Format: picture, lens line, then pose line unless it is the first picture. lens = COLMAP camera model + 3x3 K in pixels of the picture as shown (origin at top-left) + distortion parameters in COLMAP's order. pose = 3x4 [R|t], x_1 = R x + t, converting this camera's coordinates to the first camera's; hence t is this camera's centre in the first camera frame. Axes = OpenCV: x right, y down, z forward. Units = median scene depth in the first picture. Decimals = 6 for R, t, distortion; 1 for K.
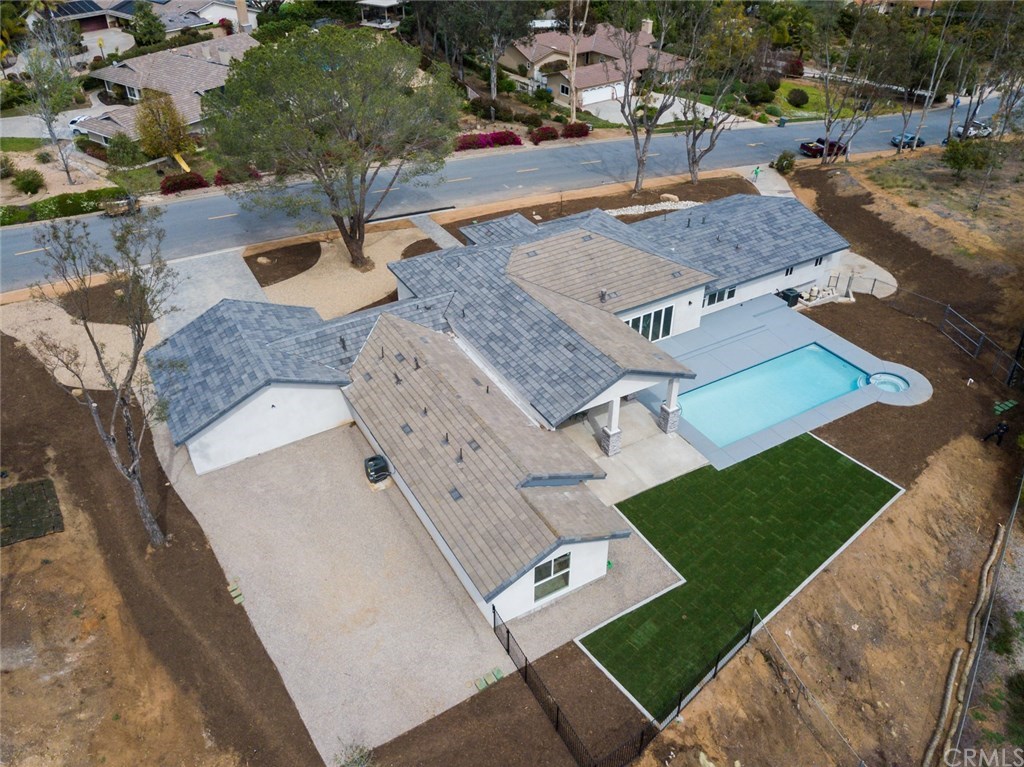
lens RADIAL K [[798.2, 0, 474.7], [0, 798.2, 347.4], [0, 0, 1]] dist [0.001507, 0.003107]
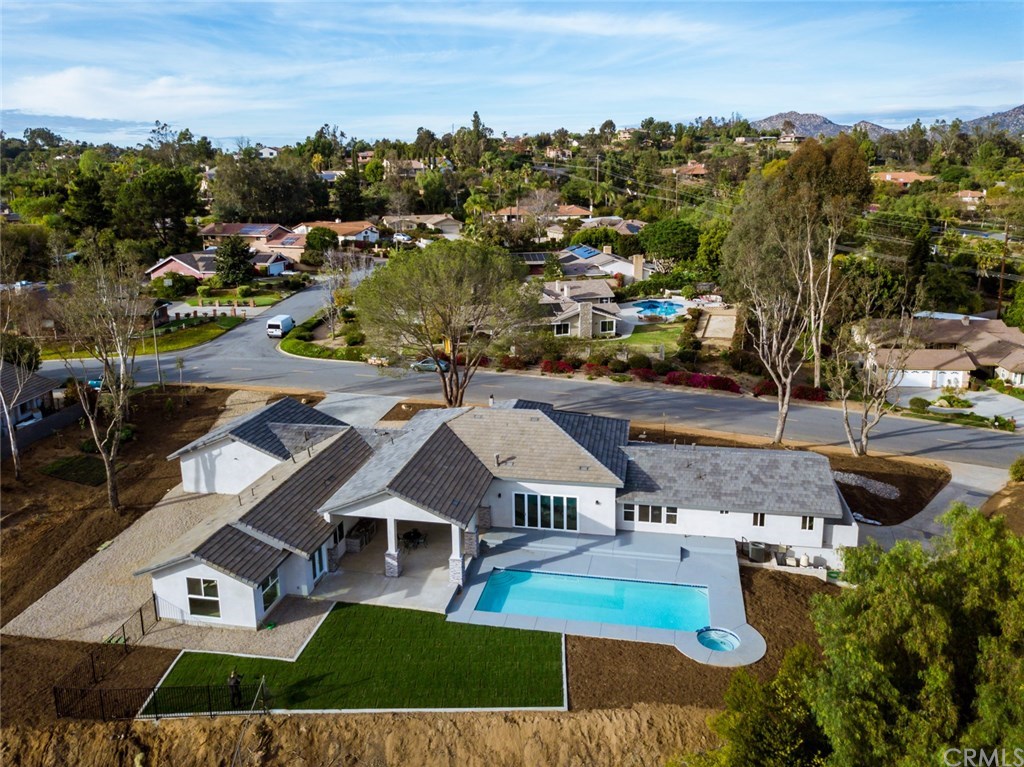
lens RADIAL K [[799.4, 0, 505.5], [0, 799.4, 353.6], [0, 0, 1]] dist [0.005124, 0.000427]
pose [[0.766706, 0.159757, -0.621804, 0.780000], [-0.356745, 0.911262, -0.205753, 0.020881], [0.533756, 0.379577, 0.755662, 0.114249]]
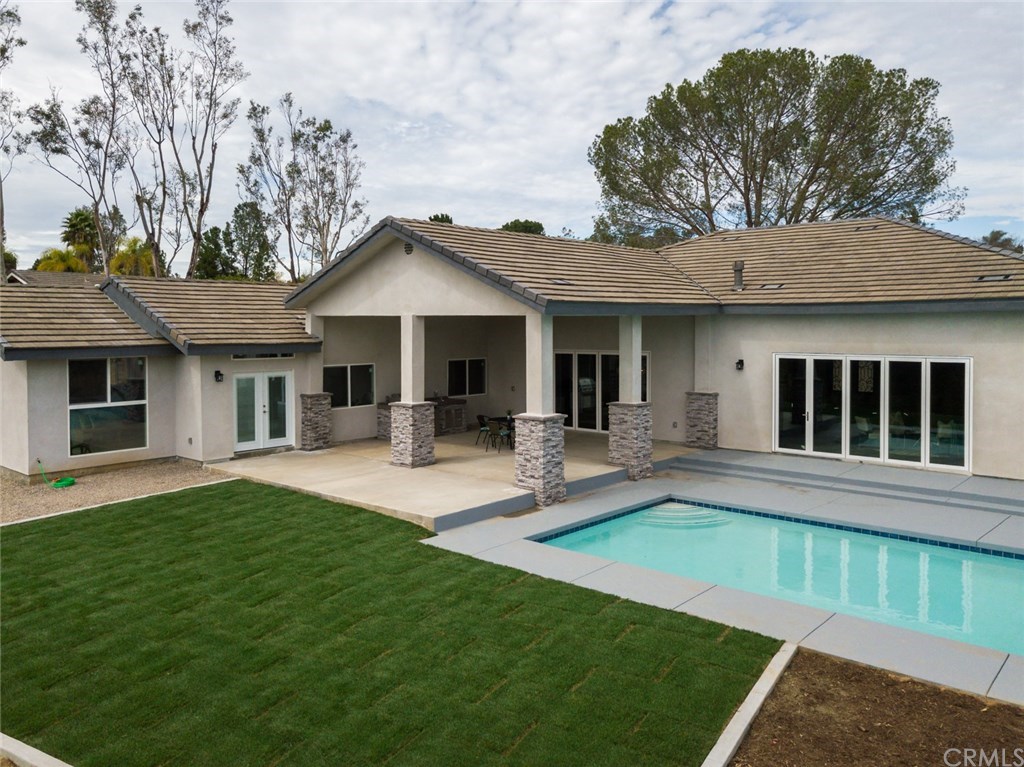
lens RADIAL K [[798.2, 0, 474.7], [0, 798.2, 347.4], [0, 0, 1]] dist [0.001507, 0.003107]
pose [[0.319873, 0.052578, -0.946000, 0.504854], [-0.525594, 0.840589, -0.131001, 0.096473], [0.788310, 0.539116, 0.296516, 0.727299]]
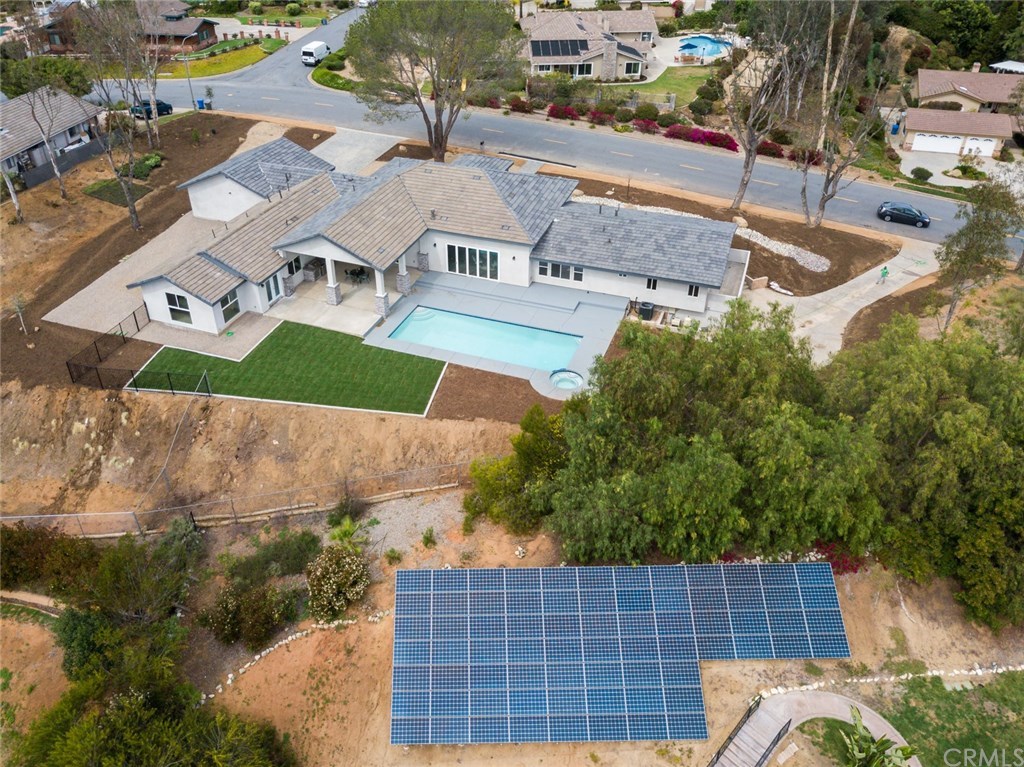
lens RADIAL K [[785.3, 0, 475.8], [0, 785.3, 361.3], [0, 0, 1]] dist [0.004993, 0.004736]
pose [[0.643669, 0.440912, -0.625529, 1.014840], [-0.425108, 0.885652, 0.186827, -0.112068], [0.636375, 0.145663, 0.757502, 0.133301]]
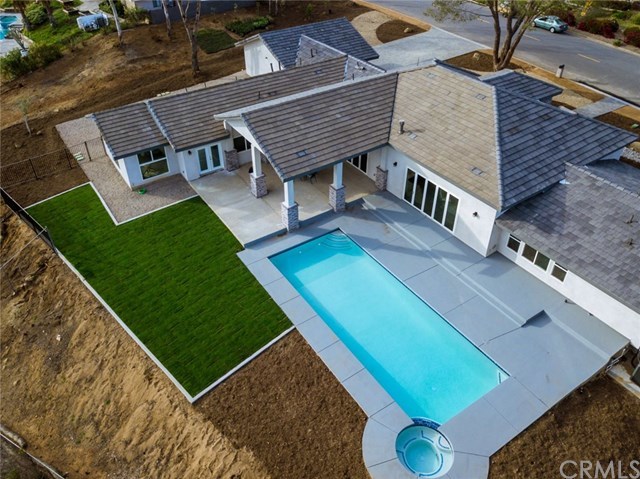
lens RADIAL K [[502.7, 0, 313.6], [0, 502.7, 211.4], [0, 0, 1]] dist [0.007482, 0.000831]
pose [[0.092918, 0.600848, -0.793945, 0.672228], [-0.546040, 0.697538, 0.463983, -0.210057], [0.832590, 0.390413, 0.392901, 0.659940]]
